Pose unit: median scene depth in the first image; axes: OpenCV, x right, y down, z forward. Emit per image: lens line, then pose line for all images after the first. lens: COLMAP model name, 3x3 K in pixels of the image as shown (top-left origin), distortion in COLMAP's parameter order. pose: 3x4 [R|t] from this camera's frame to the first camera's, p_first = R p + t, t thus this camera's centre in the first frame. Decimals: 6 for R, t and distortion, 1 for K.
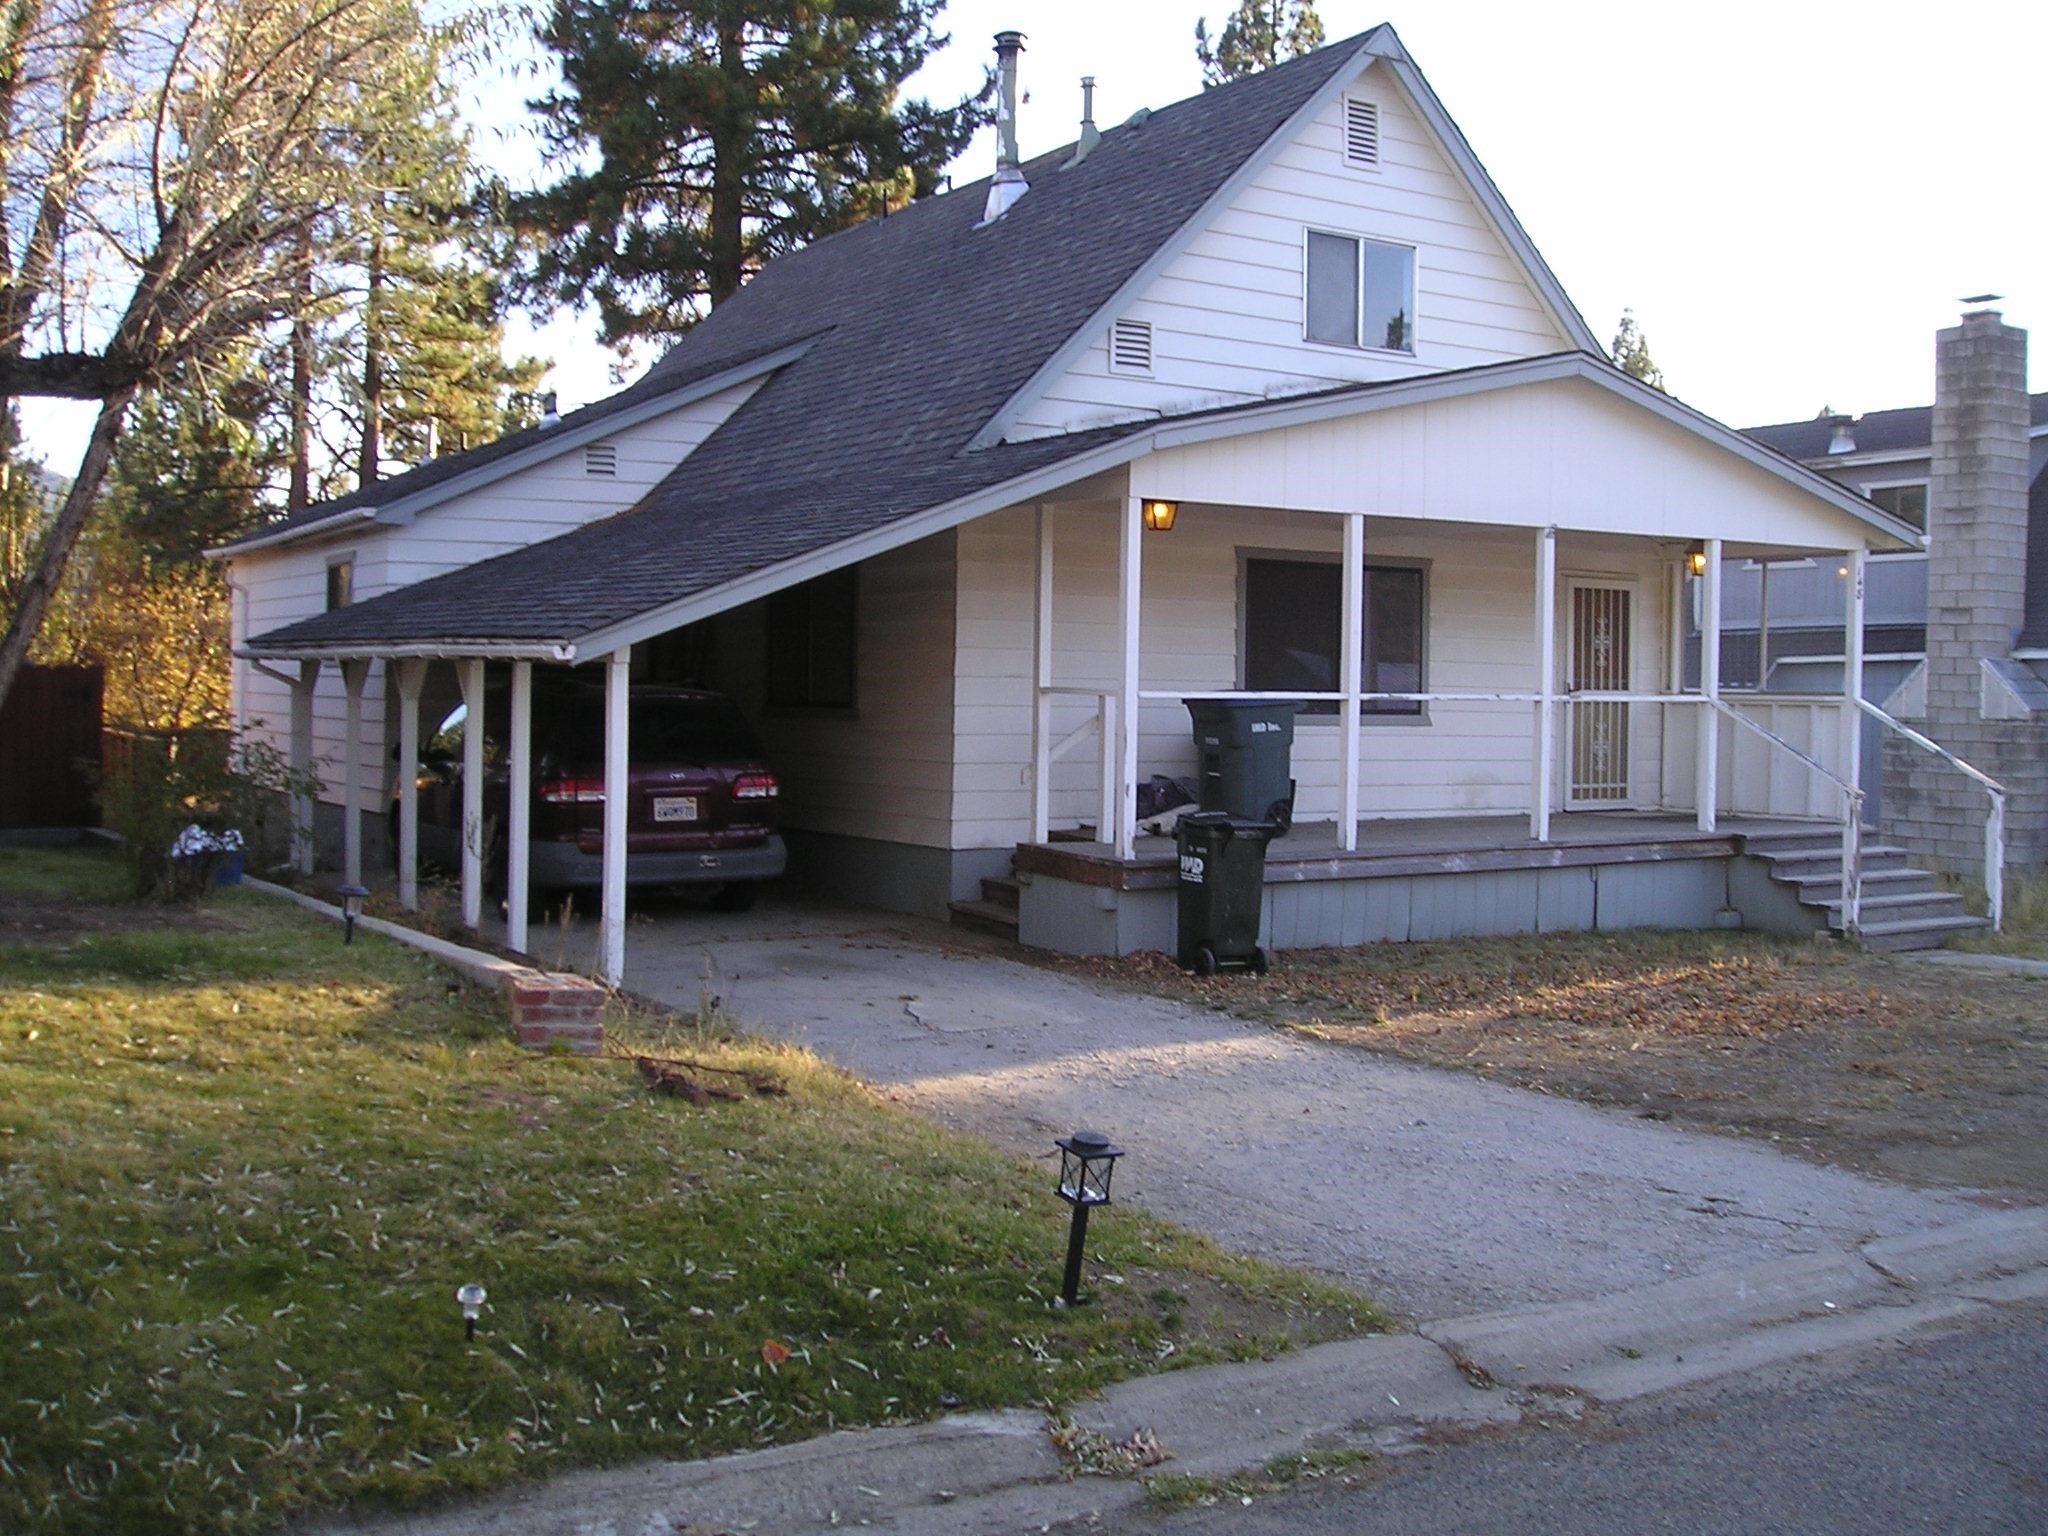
lens RADIAL K [[2106.9, 0, 1076.8], [0, 2106.9, 711.3], [0, 0, 1]] dist [-0.145693, 0.127998]
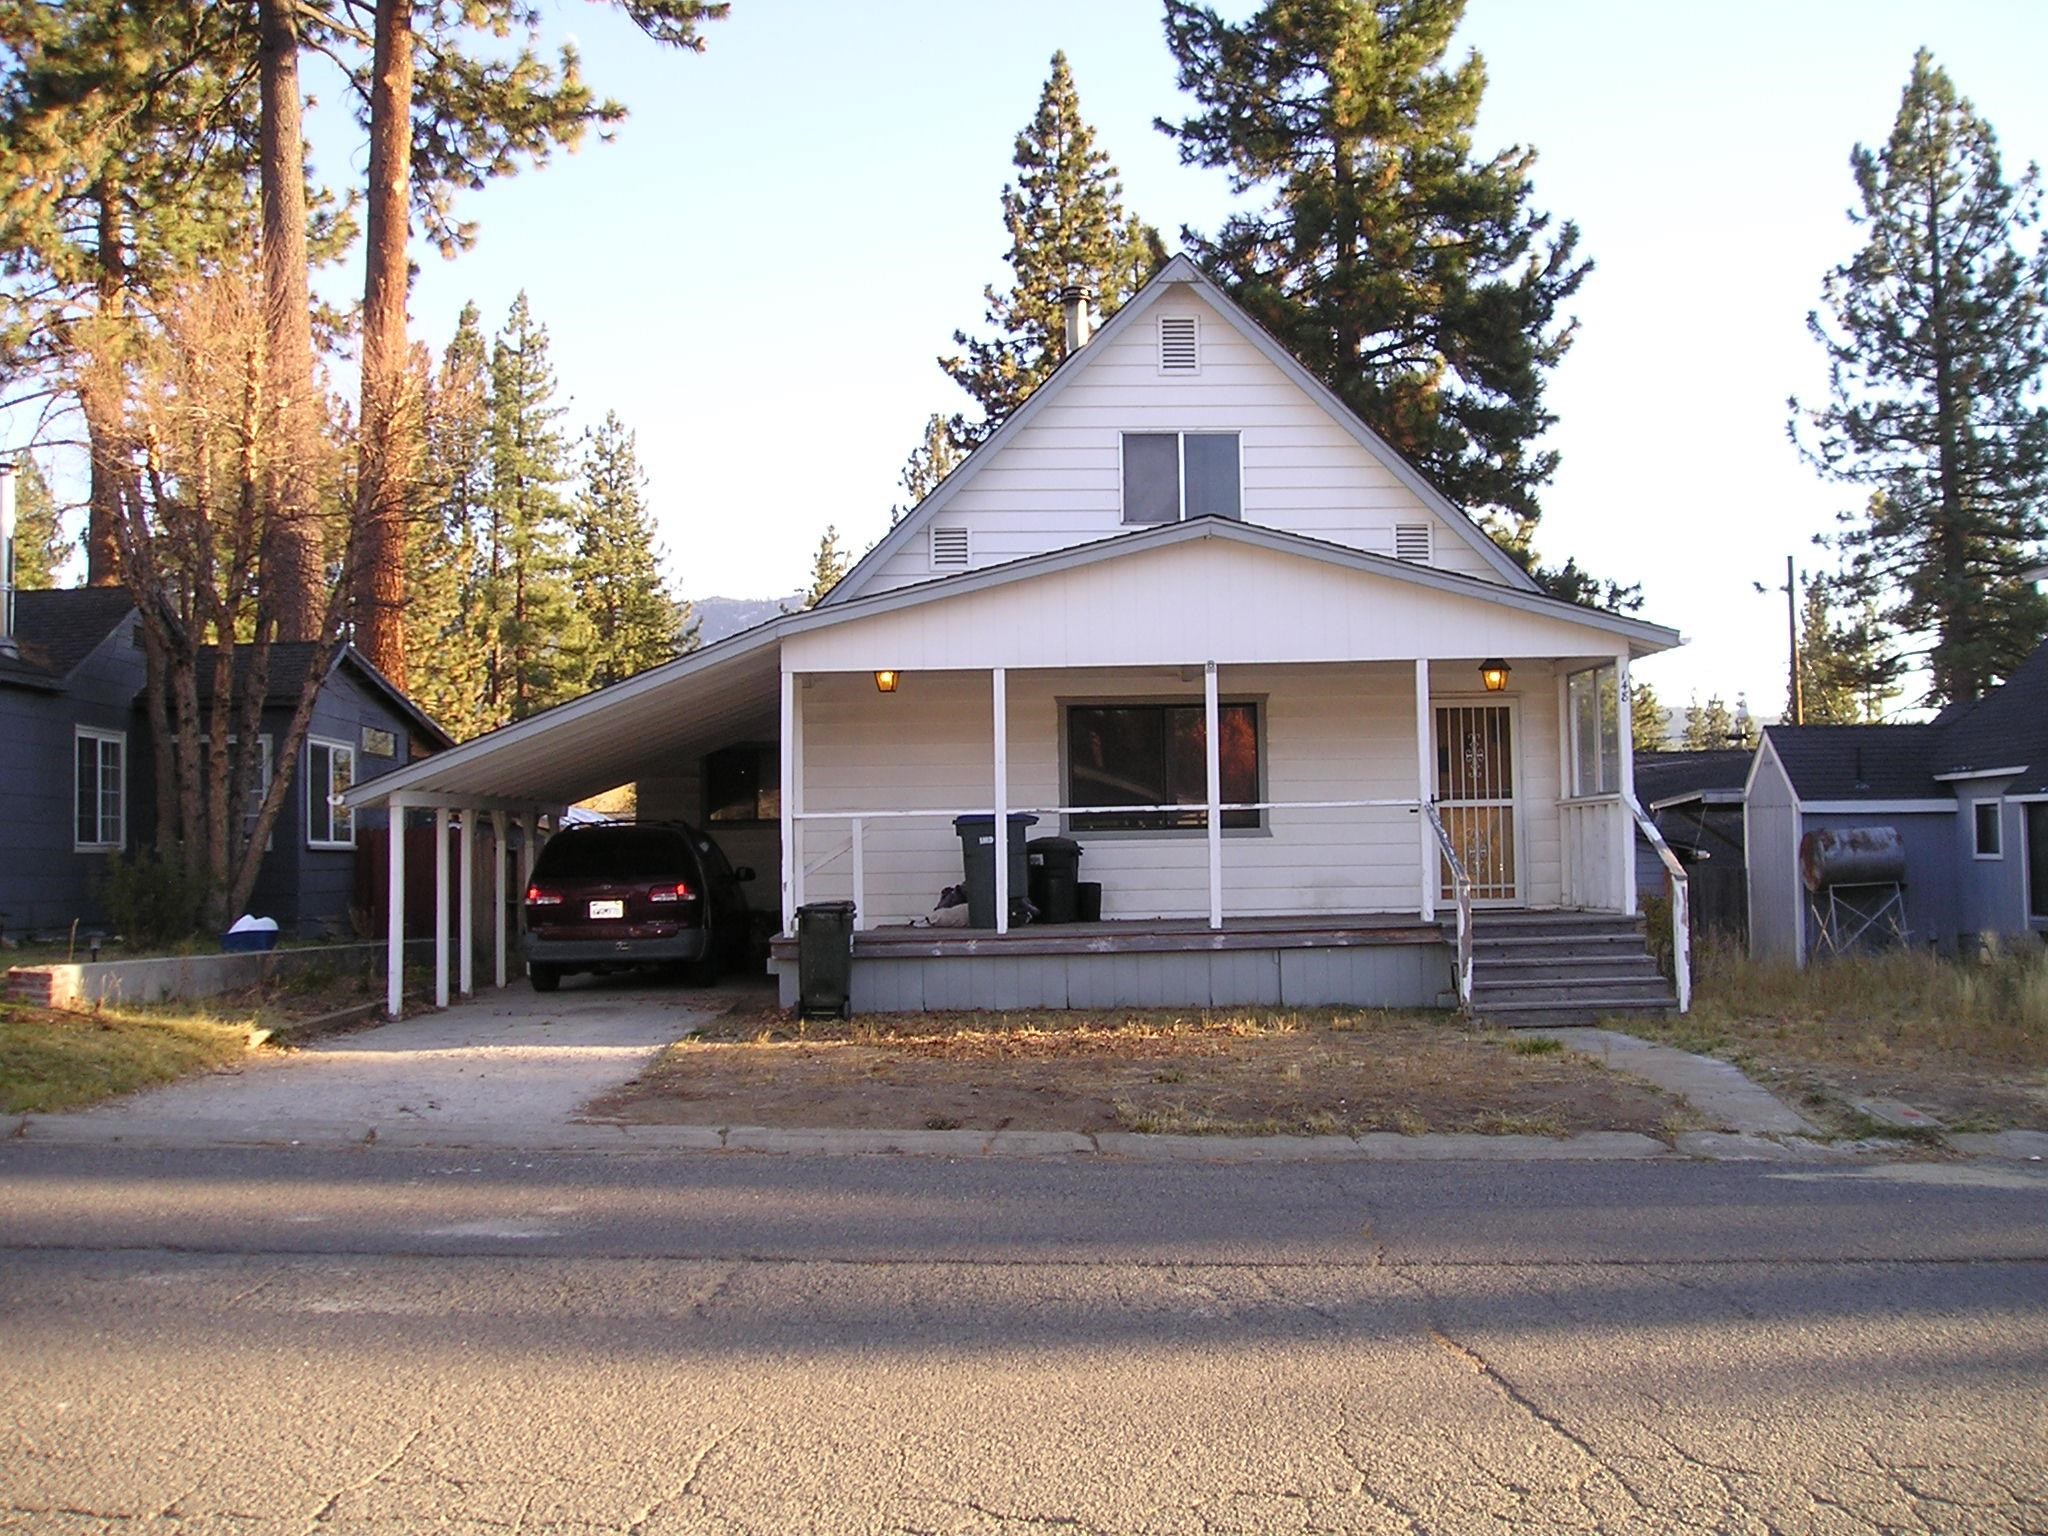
lens RADIAL K [[2106.9, 0, 1076.8], [0, 2106.9, 711.3], [0, 0, 1]] dist [-0.145693, 0.127998]
pose [[0.861106, -0.065612, -0.504174, 0.715987], [0.025524, 0.995967, -0.086018, 0.037767], [0.507784, 0.061202, 0.859308, -0.063382]]
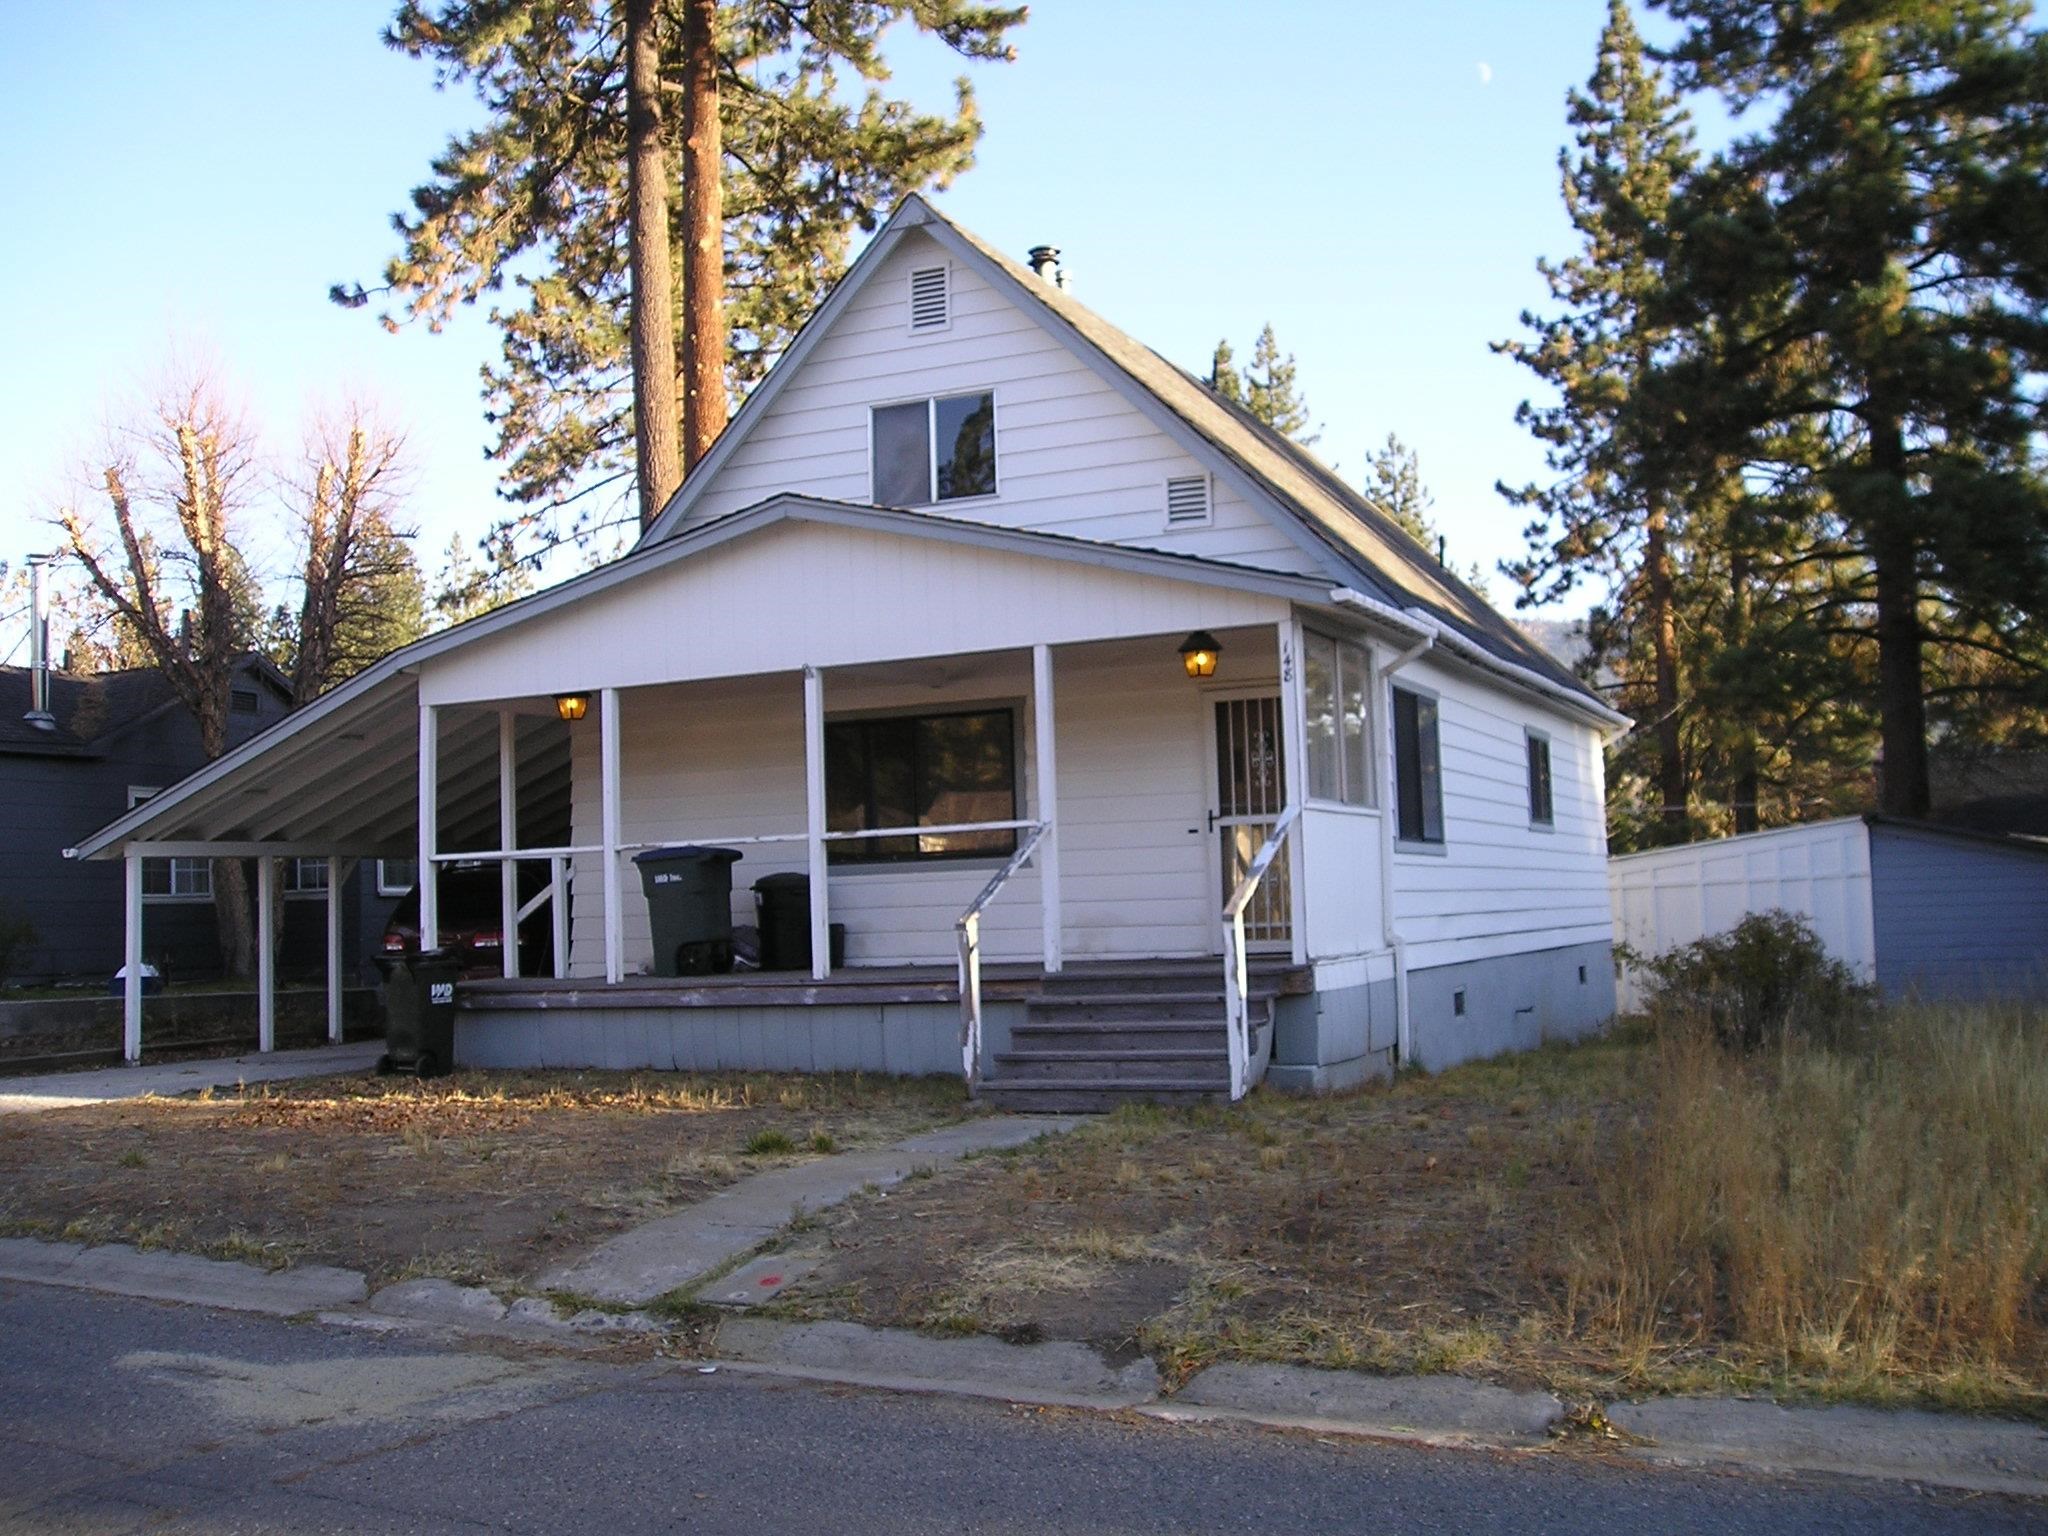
lens RADIAL K [[2106.9, 0, 1076.8], [0, 2106.9, 711.3], [0, 0, 1]] dist [-0.145693, 0.127998]
pose [[0.552512, -0.111931, -0.825955, 1.066078], [0.035798, 0.993214, -0.110651, 0.047224], [0.832736, 0.031569, 0.552769, 0.511506]]
